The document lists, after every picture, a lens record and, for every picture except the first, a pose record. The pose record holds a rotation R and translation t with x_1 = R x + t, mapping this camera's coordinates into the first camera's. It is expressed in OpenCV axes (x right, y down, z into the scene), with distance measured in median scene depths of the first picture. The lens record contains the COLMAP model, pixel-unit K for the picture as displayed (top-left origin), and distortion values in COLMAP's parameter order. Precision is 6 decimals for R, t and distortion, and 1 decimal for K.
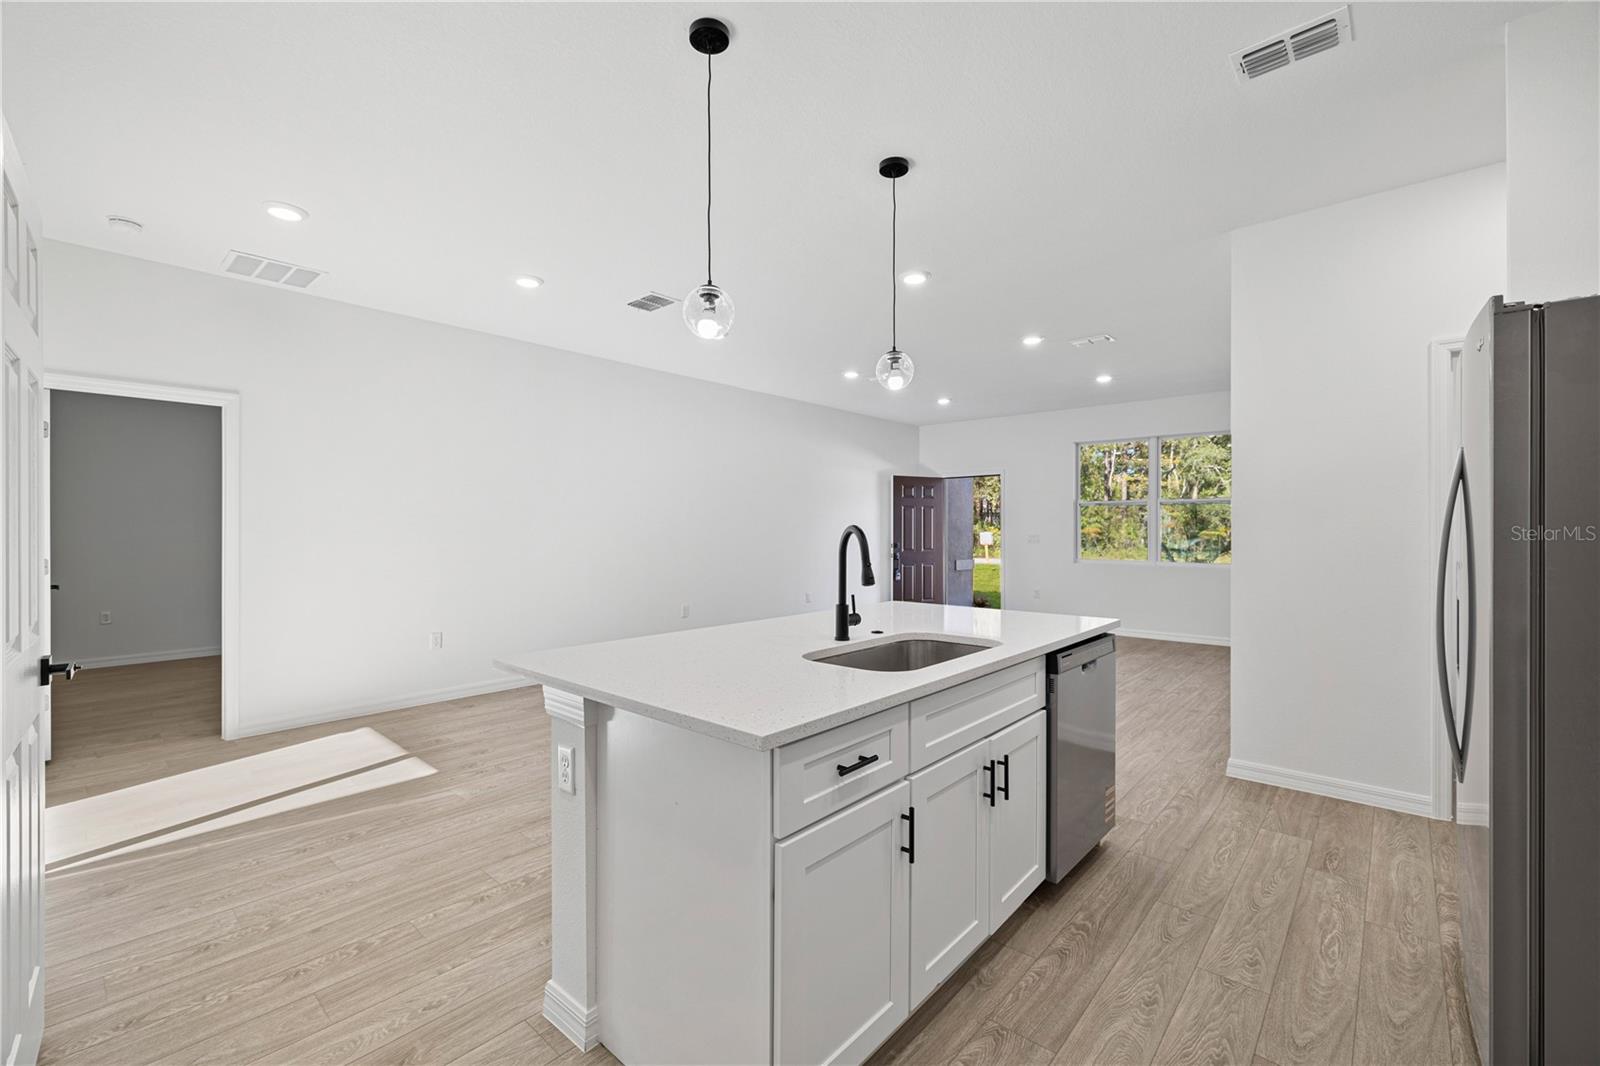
lens RADIAL K [[669.7, 0, 801.0], [0, 669.7, 540.8], [0, 0, 1]] dist [0.001497, 0.000105]
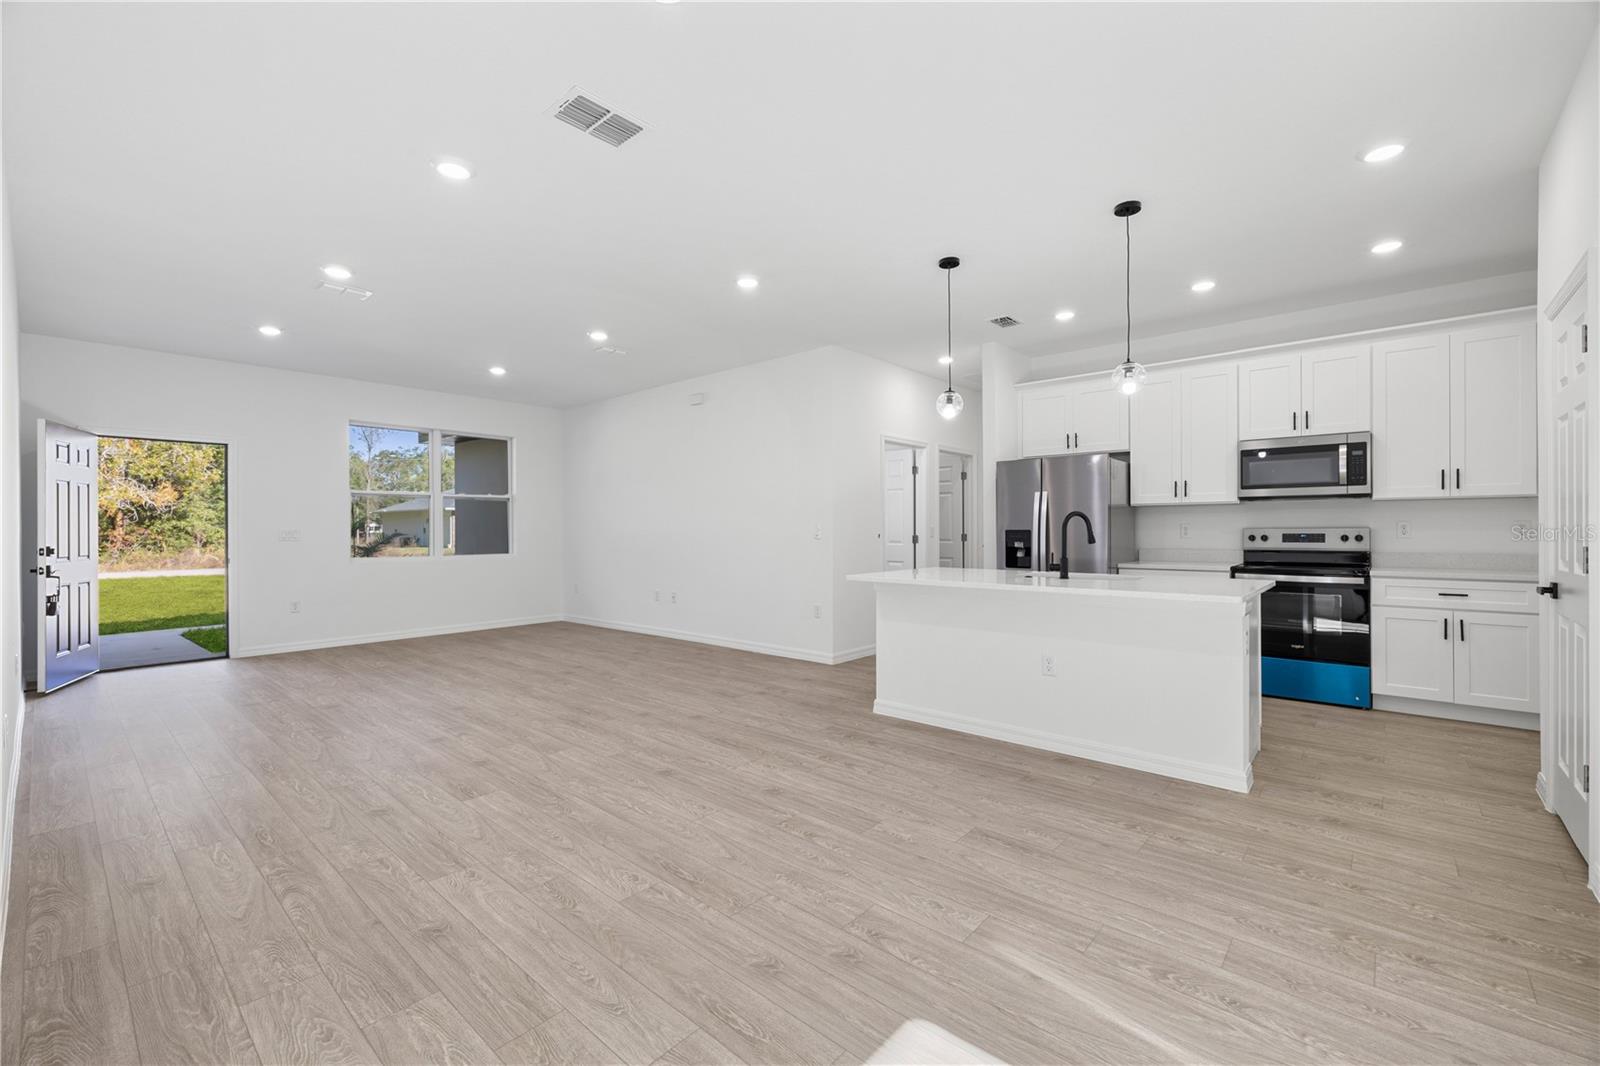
lens RADIAL K [[669.0, 0, 803.8], [0, 669.0, 528.2], [0, 0, 1]] dist [0.002759, 0.000118]
pose [[-0.005237, 0.000896, 0.999986, -0.396400], [0.021478, 0.999769, -0.000783, 0.001941], [-0.999756, 0.021474, -0.005255, 0.404194]]
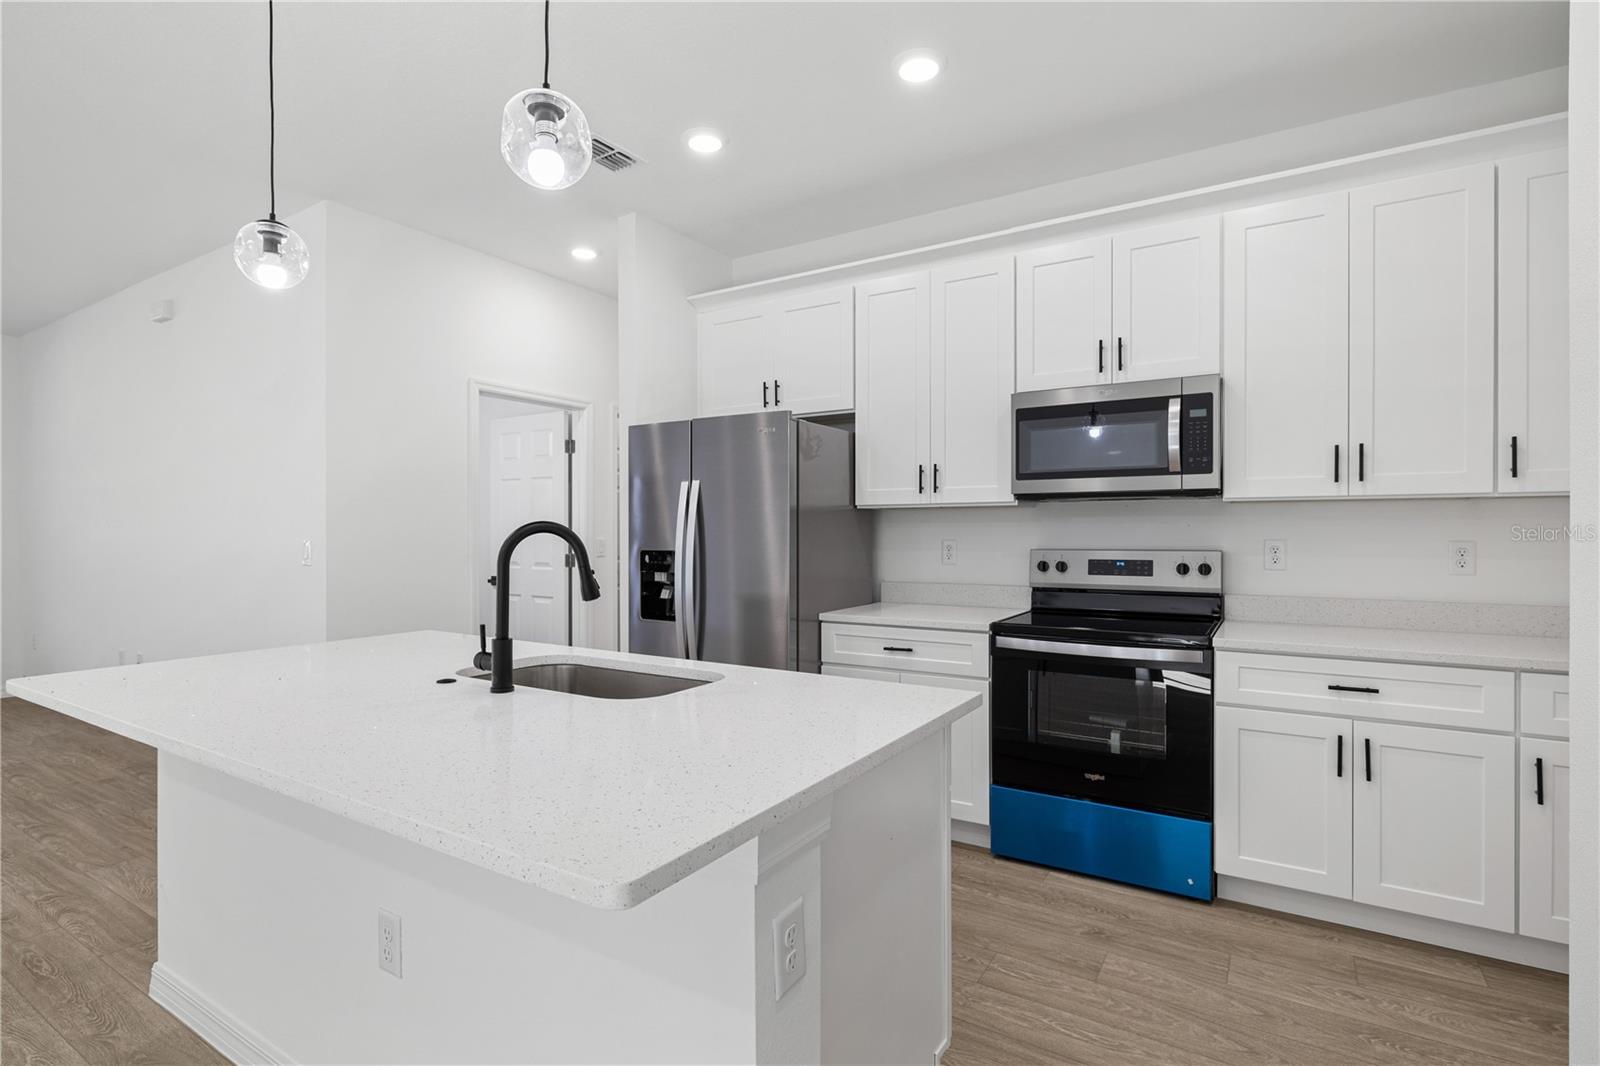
lens RADIAL K [[778.0, 0, 800.0], [0, 778.0, 533.0], [0, 0, 1]] dist [-0.001138, 0.000593]
pose [[-0.160531, -0.002474, 0.987028, -0.185659], [0.018726, 0.999809, 0.005552, -0.002370], [-0.986853, 0.019374, -0.160454, 0.200356]]
